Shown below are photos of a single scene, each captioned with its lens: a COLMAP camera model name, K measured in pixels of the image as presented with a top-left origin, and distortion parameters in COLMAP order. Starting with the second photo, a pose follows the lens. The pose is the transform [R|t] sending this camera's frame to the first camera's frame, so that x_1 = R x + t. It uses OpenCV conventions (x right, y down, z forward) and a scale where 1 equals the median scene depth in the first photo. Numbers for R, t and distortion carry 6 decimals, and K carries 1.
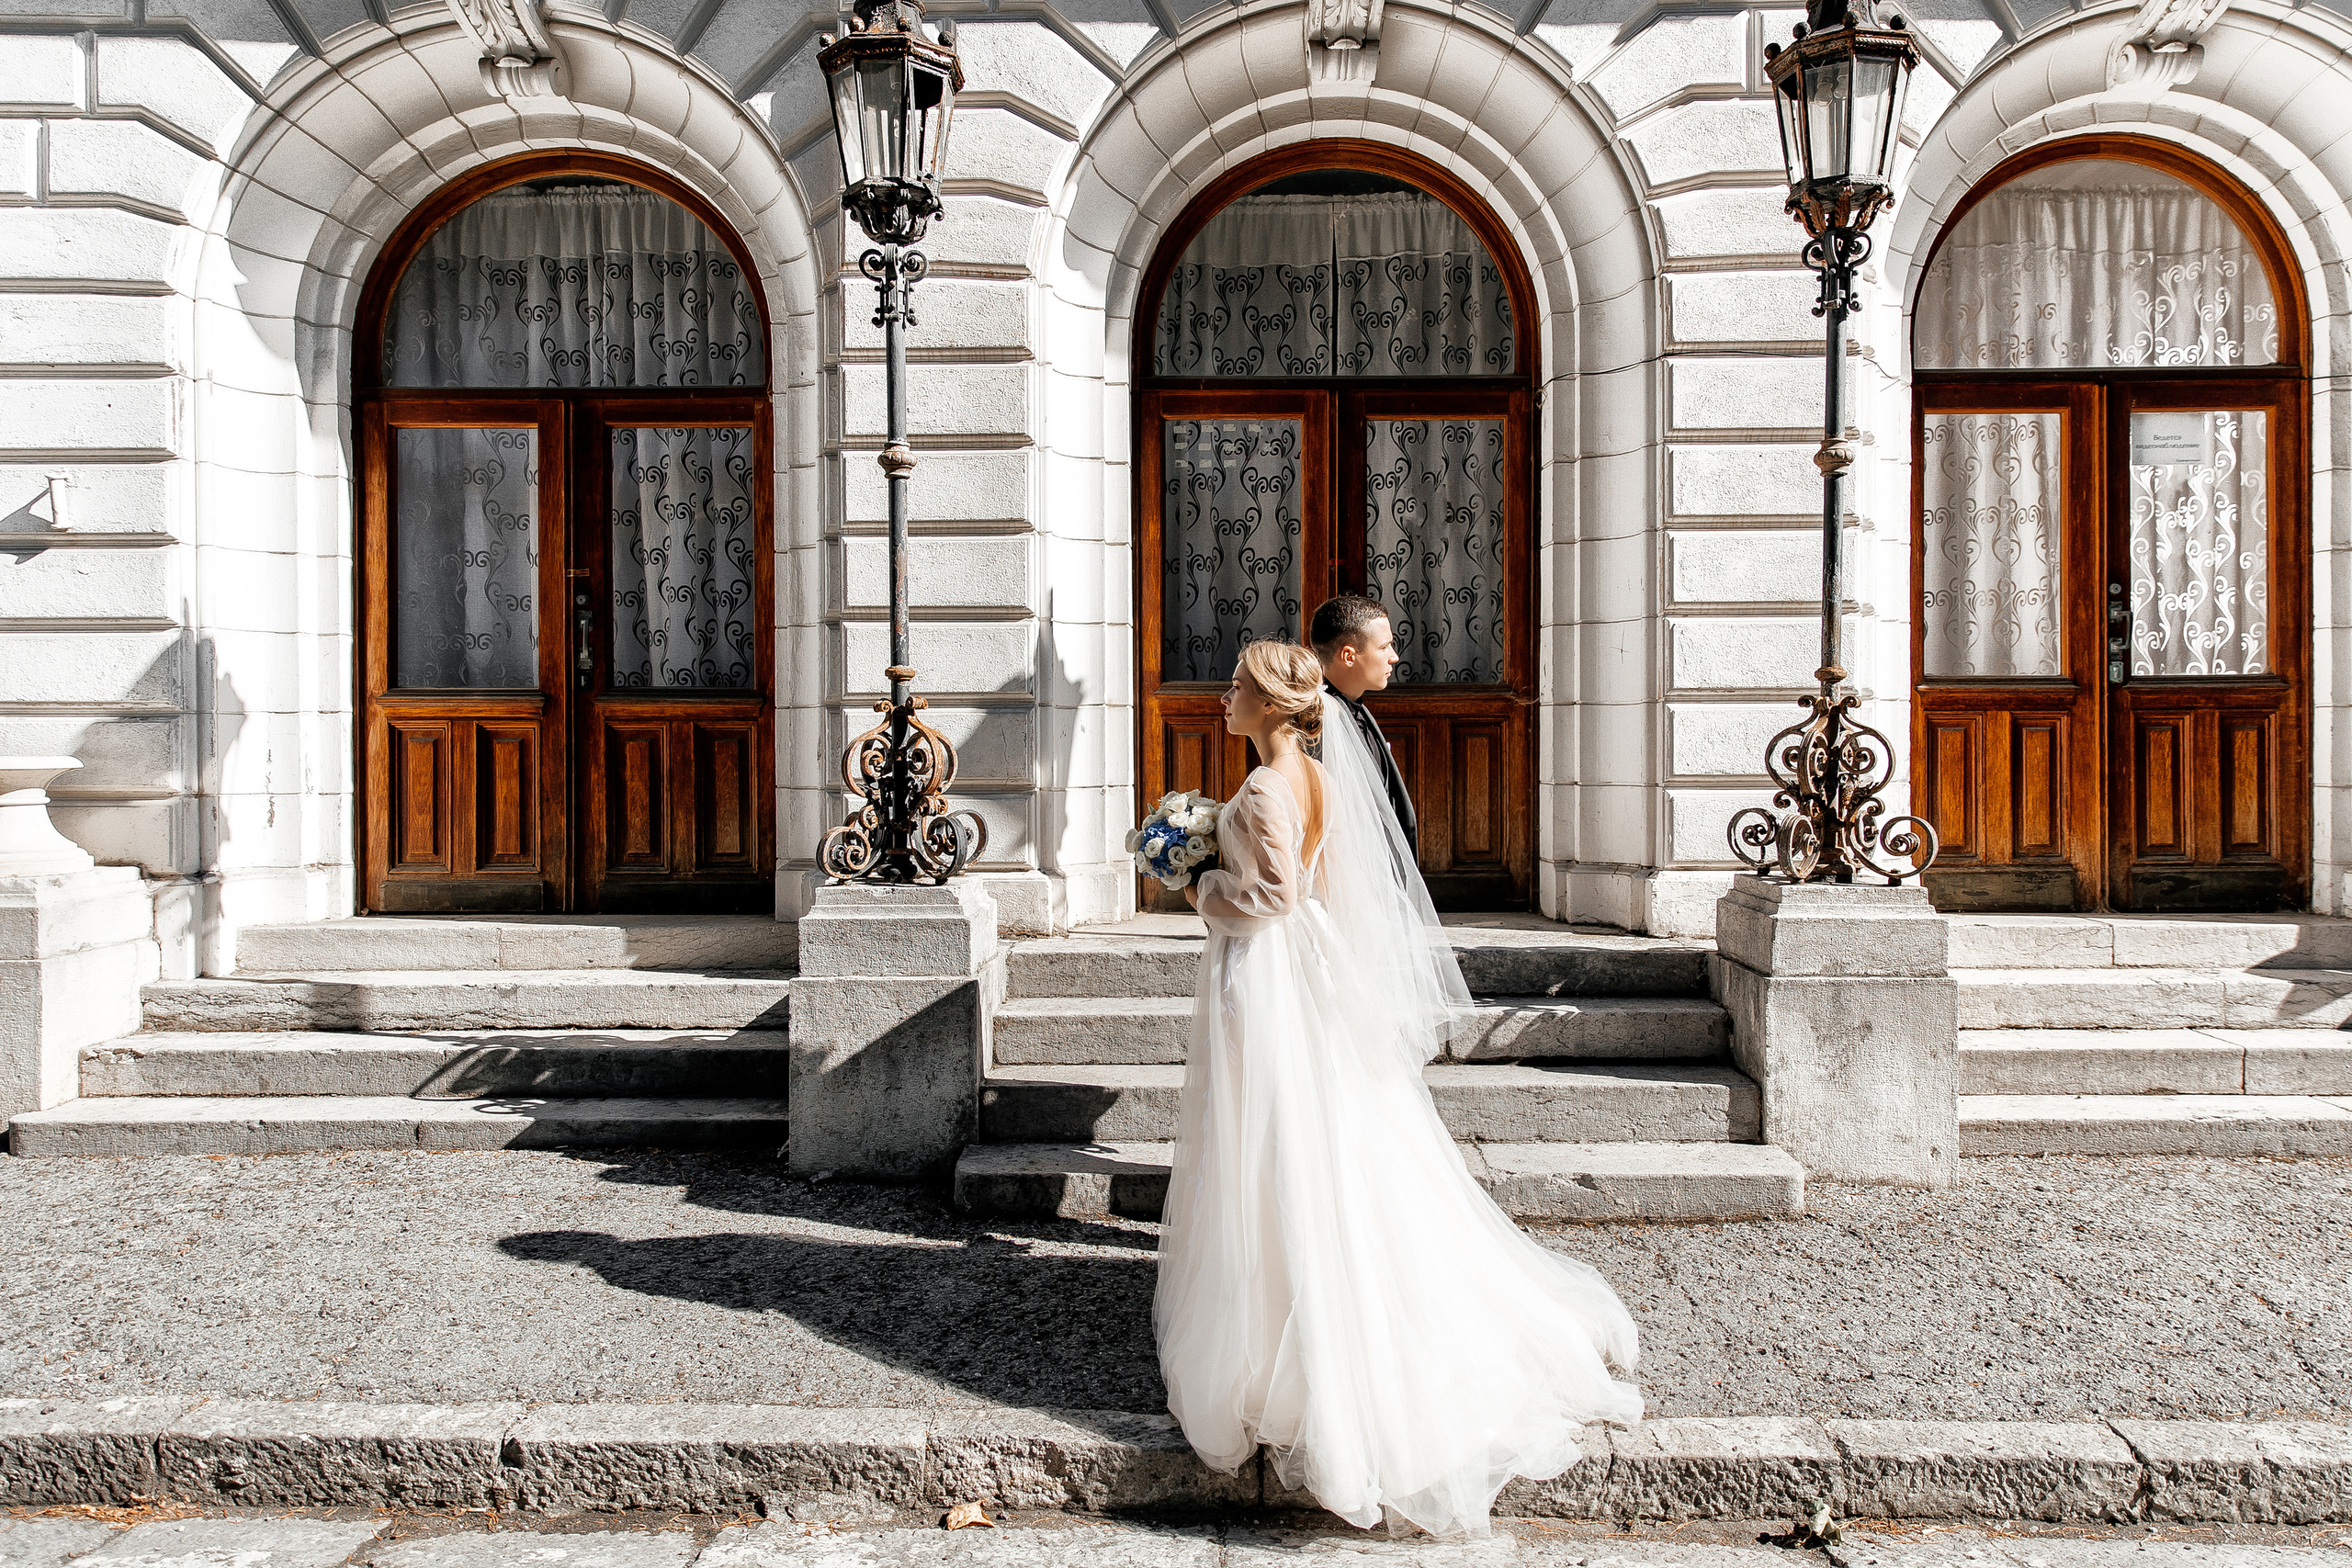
lens RADIAL K [[1574.8, 0, 1179.8], [0, 1574.8, 743.0], [0, 0, 1]] dist [0.004602, -0.005568]
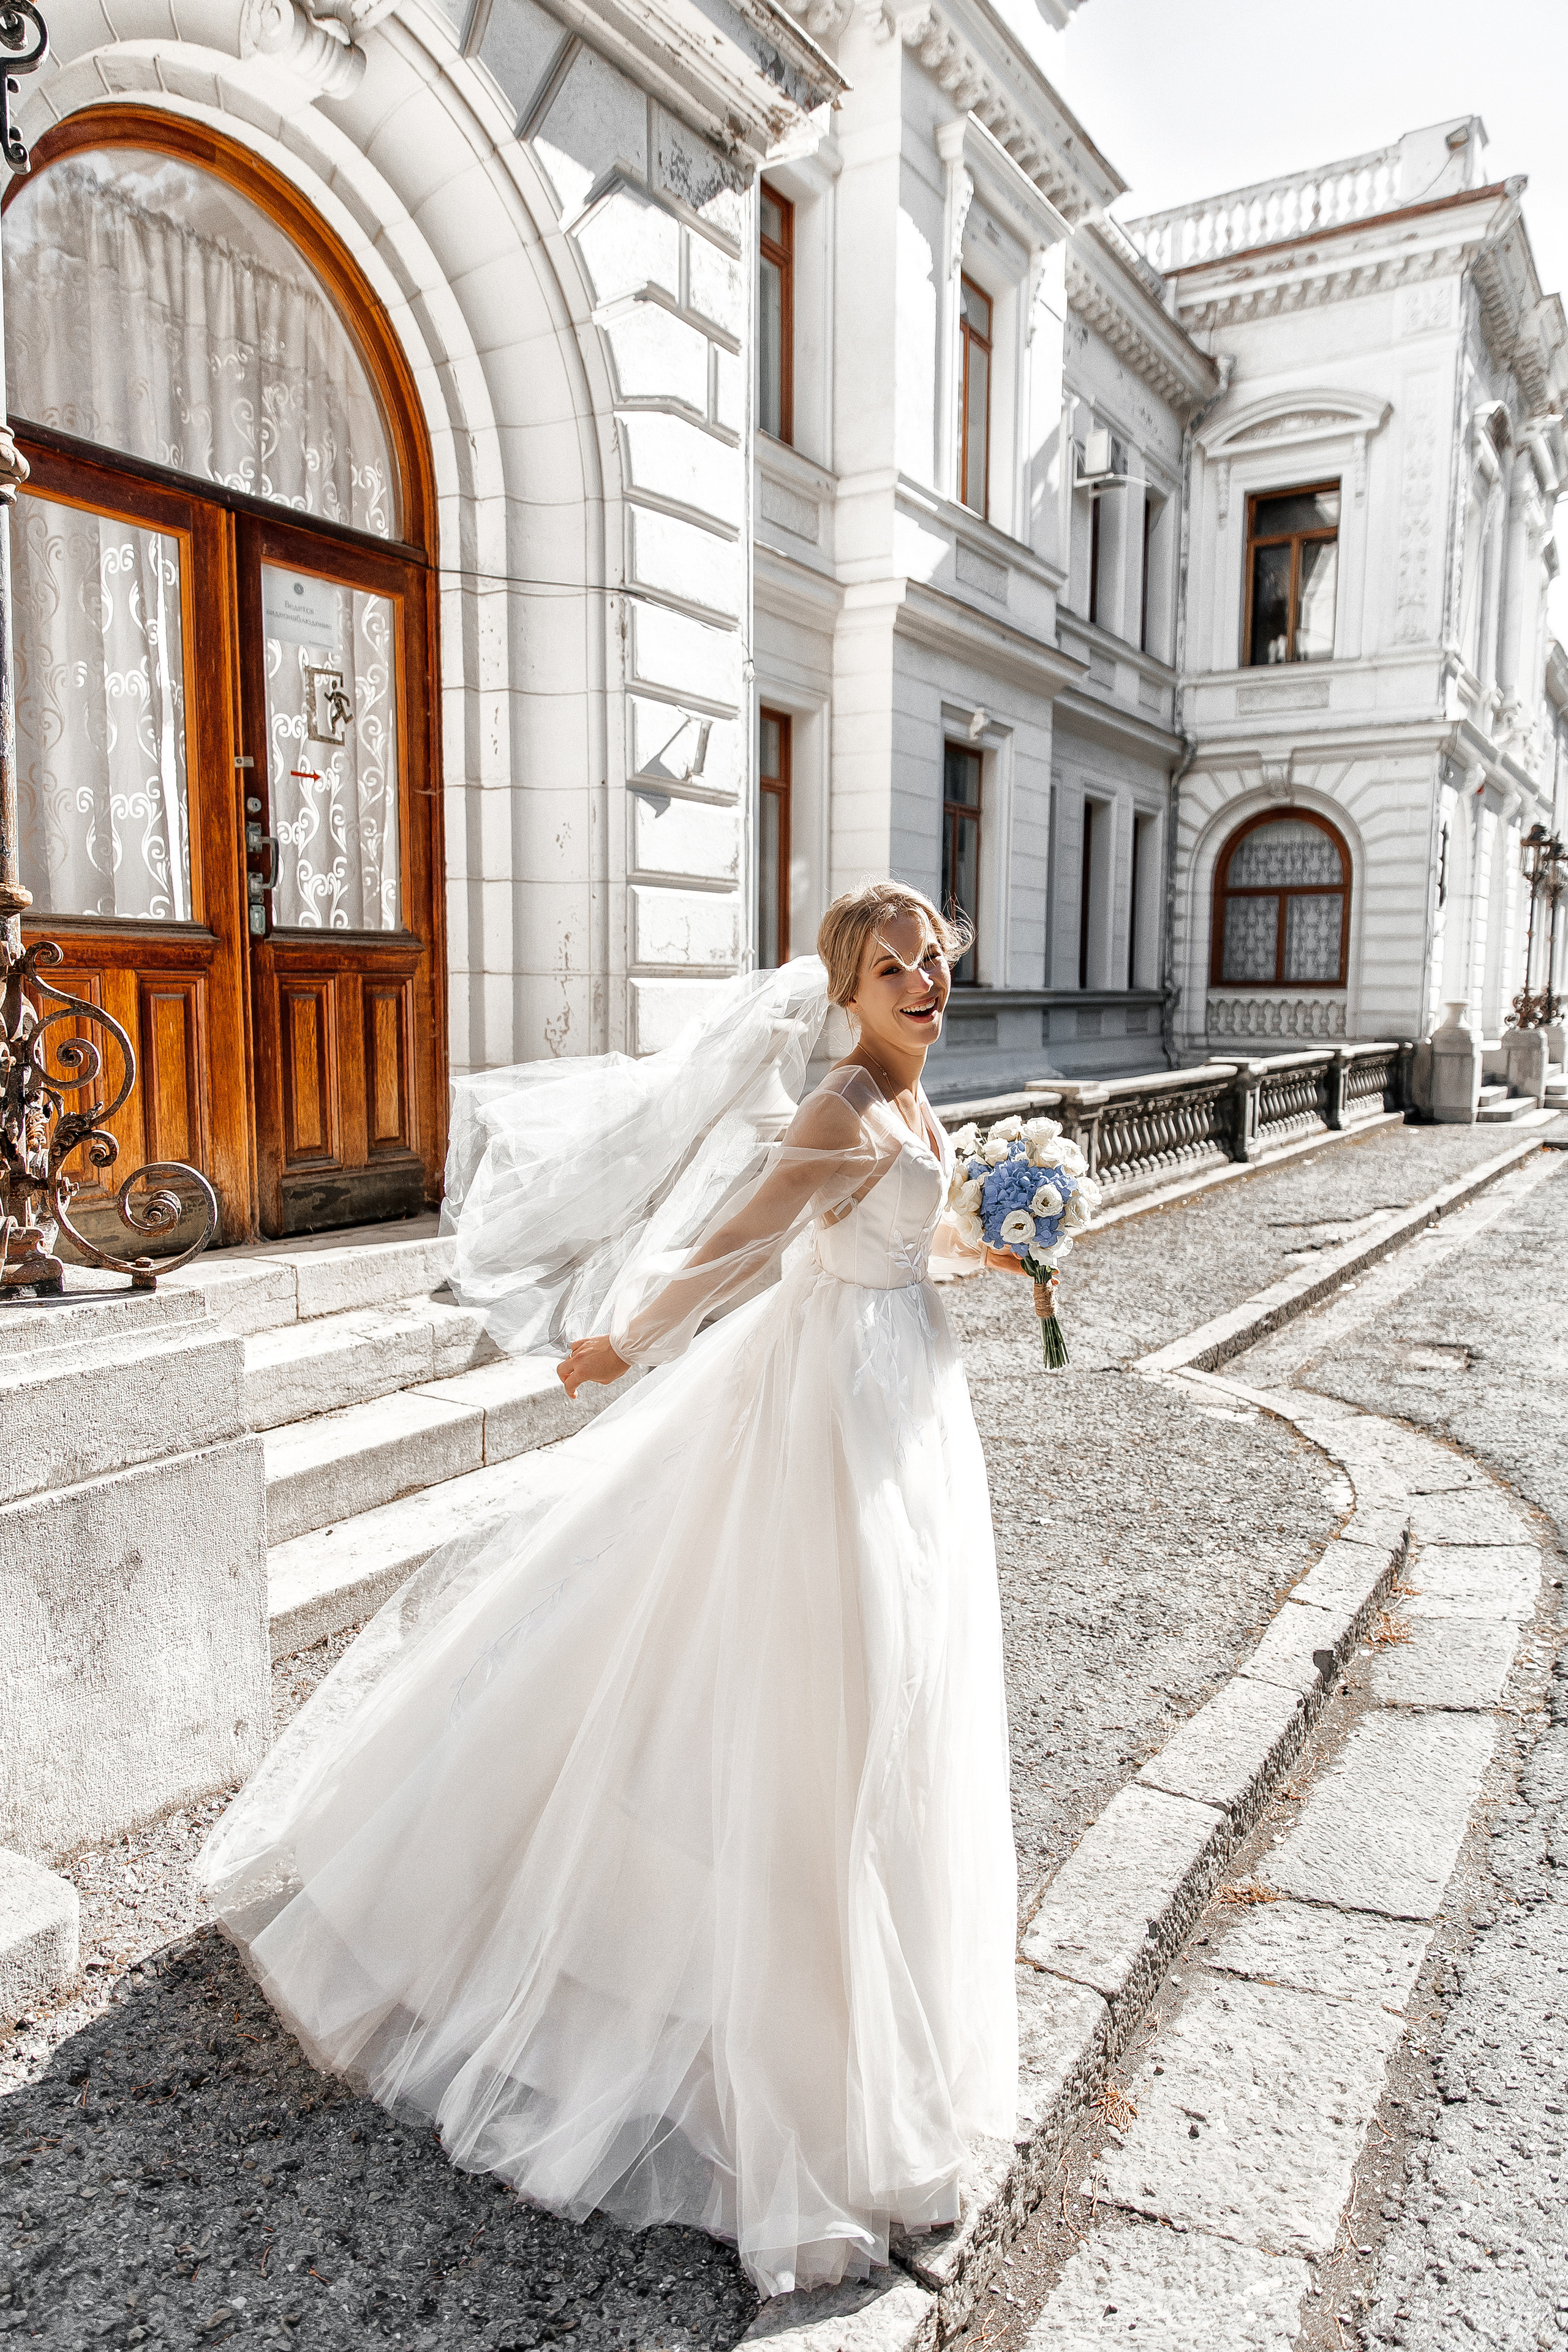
lens RADIAL K [[1574.9, 0, 788.4], [0, 1574.9, 1172.9], [0, 0, 1]] dist [0.004602, -0.005568]
pose [[0.501888, -0.091464, 0.860083, 0.071798], [-0.007152, 0.993920, 0.109870, -0.009988], [-0.864903, -0.061294, 0.498183, 0.408816]]
